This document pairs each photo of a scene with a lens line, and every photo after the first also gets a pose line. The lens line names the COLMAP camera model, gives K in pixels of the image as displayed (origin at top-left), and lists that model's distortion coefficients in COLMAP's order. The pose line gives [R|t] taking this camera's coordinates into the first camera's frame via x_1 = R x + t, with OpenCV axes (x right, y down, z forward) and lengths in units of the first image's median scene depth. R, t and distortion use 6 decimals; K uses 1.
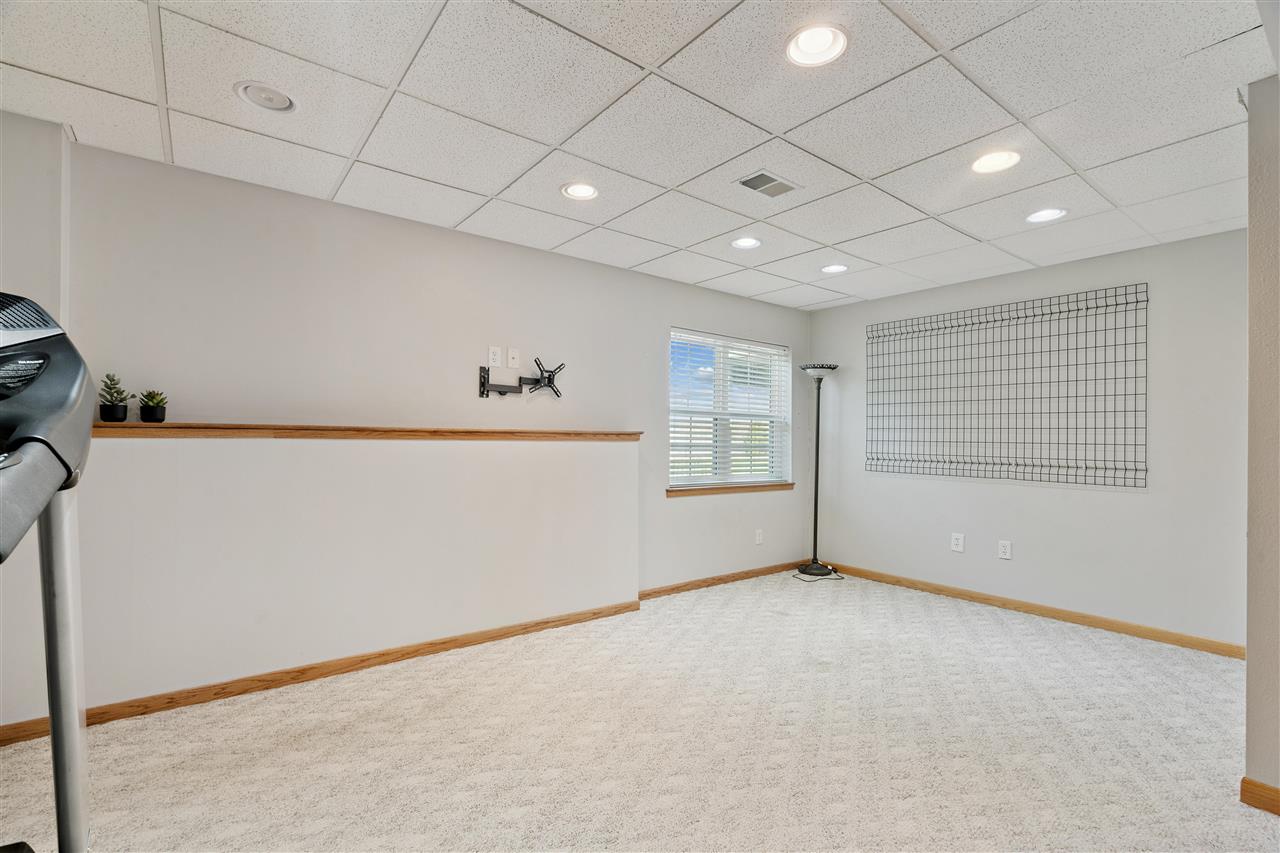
lens RADIAL K [[579.1, 0, 639.5], [0, 579.1, 429.3], [0, 0, 1]] dist [-0.004109, 0.002664]
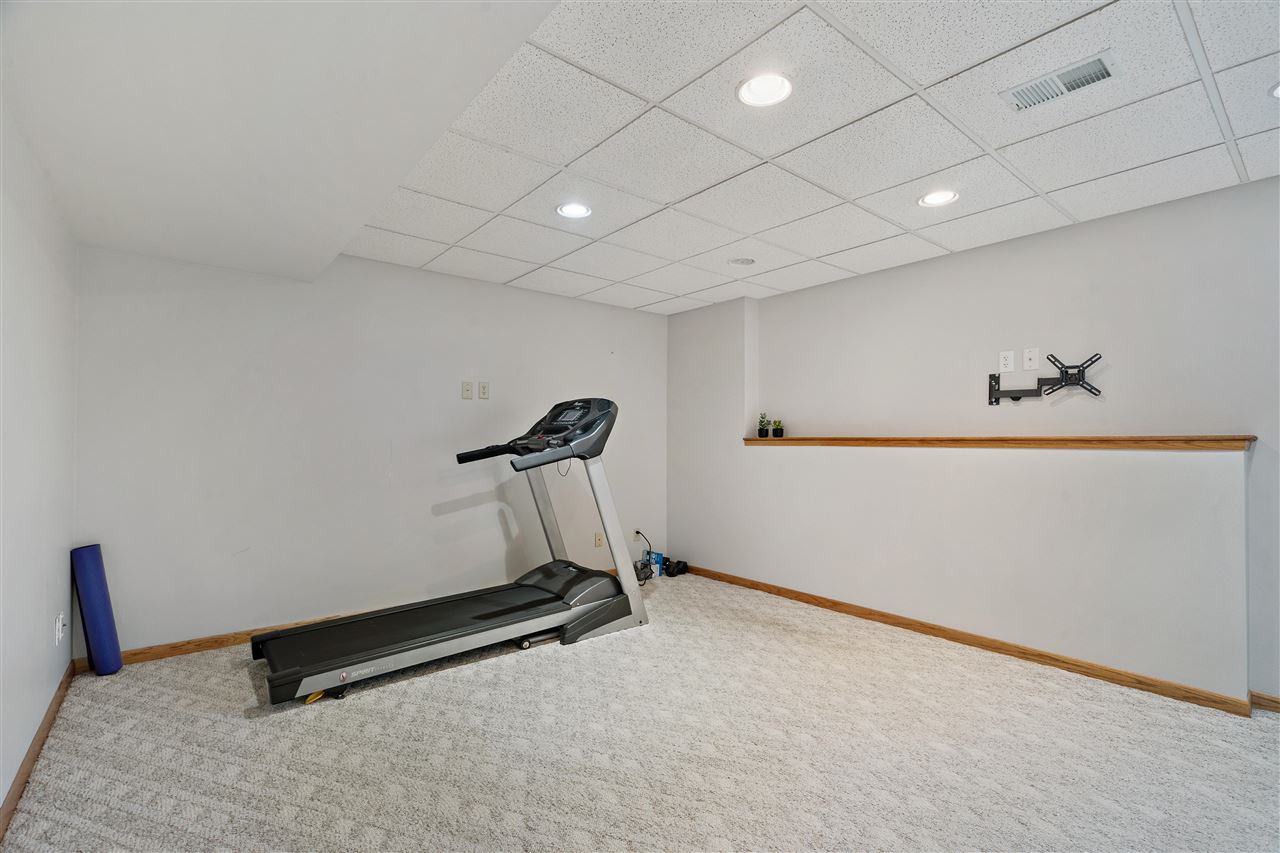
lens RADIAL K [[579.1, 0, 639.8], [0, 579.1, 433.7], [0, 0, 1]] dist [-0.004109, 0.002664]
pose [[0.028001, -0.024911, -0.999297, 0.721116], [0.009788, 0.999648, -0.024645, 0.012706], [0.999560, -0.009091, 0.028235, 0.374512]]
